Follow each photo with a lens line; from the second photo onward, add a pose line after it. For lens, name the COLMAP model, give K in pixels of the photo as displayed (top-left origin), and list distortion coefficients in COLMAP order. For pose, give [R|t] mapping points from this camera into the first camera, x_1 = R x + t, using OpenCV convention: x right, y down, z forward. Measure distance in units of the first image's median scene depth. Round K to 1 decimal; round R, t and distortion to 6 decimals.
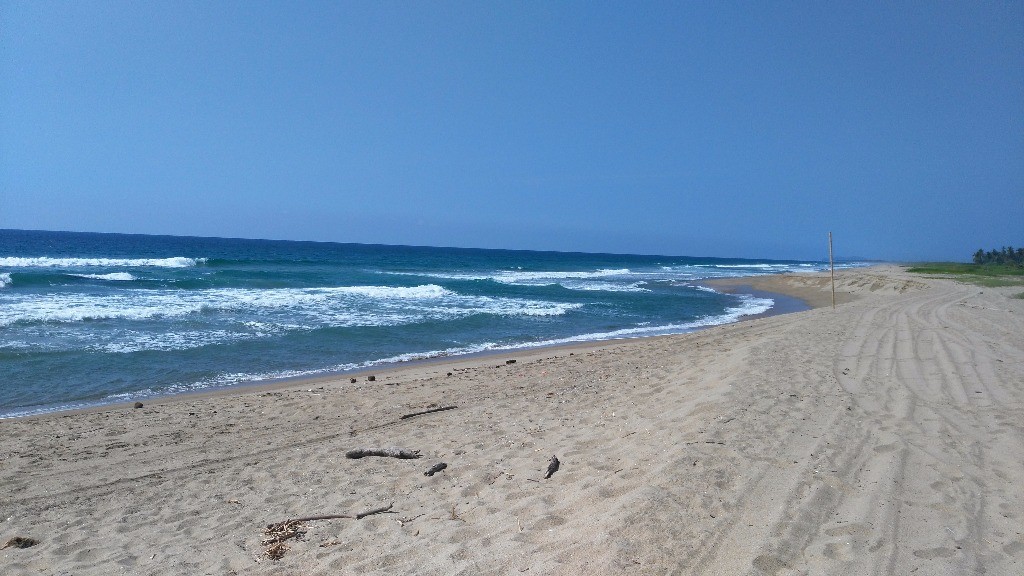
lens RADIAL K [[795.7, 0, 509.2], [0, 795.7, 287.9], [0, 0, 1]] dist [0.001599, -0.016086]
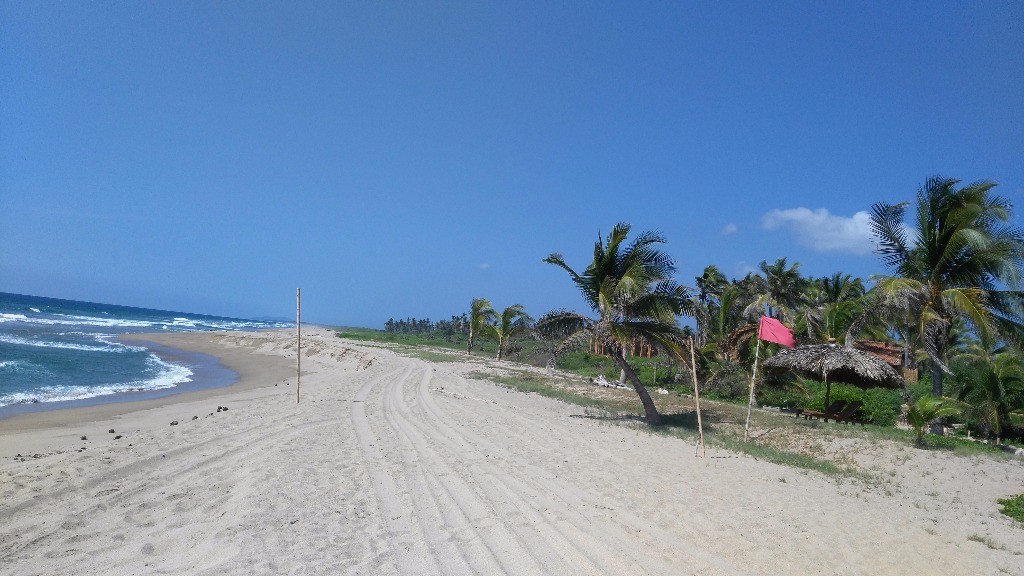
lens RADIAL K [[795.7, 0, 508.5], [0, 795.7, 286.8], [0, 0, 1]] dist [0.001599, -0.016086]
pose [[0.776437, 0.087936, 0.624030, 0.050442], [-0.041774, 0.995221, -0.088267, -0.004593], [-0.628809, 0.042465, 0.776399, 0.124303]]
